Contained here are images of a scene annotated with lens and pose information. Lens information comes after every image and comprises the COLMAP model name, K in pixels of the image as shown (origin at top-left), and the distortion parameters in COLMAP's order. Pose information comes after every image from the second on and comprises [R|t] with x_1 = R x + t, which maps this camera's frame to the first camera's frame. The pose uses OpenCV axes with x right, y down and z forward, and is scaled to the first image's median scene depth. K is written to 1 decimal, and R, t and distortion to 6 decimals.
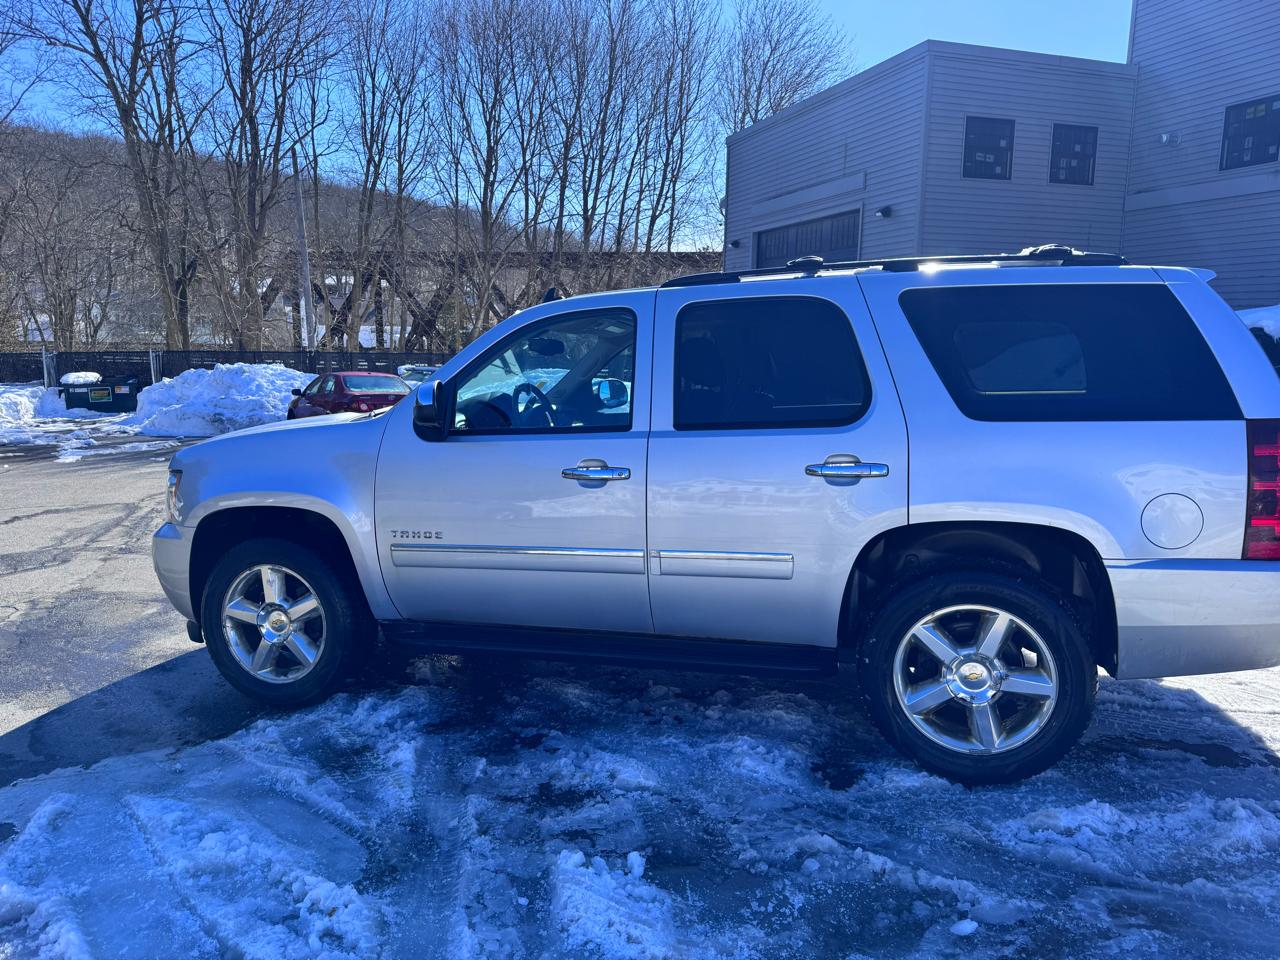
lens RADIAL K [[897.8, 0, 637.2], [0, 897.8, 485.3], [0, 0, 1]] dist [0.017348, -0.016686]
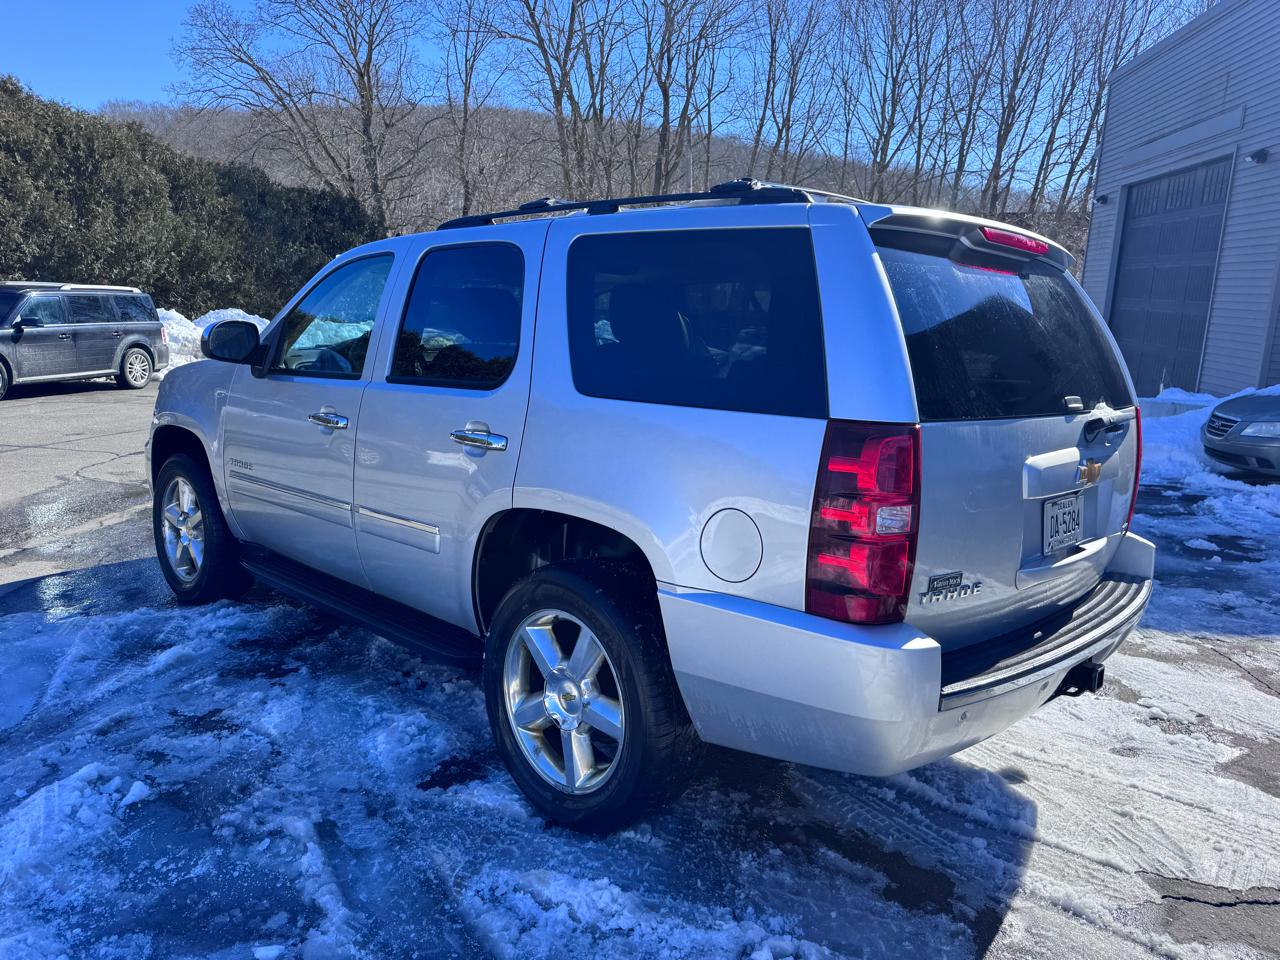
lens RADIAL K [[897.8, 0, 637.7], [0, 897.8, 476.0], [0, 0, 1]] dist [0.017348, -0.016686]
pose [[0.894348, 0.118124, -0.431495, 0.728072], [-0.106774, 0.992999, 0.050530, -0.041033], [0.434443, 0.000880, 0.900699, 0.258479]]
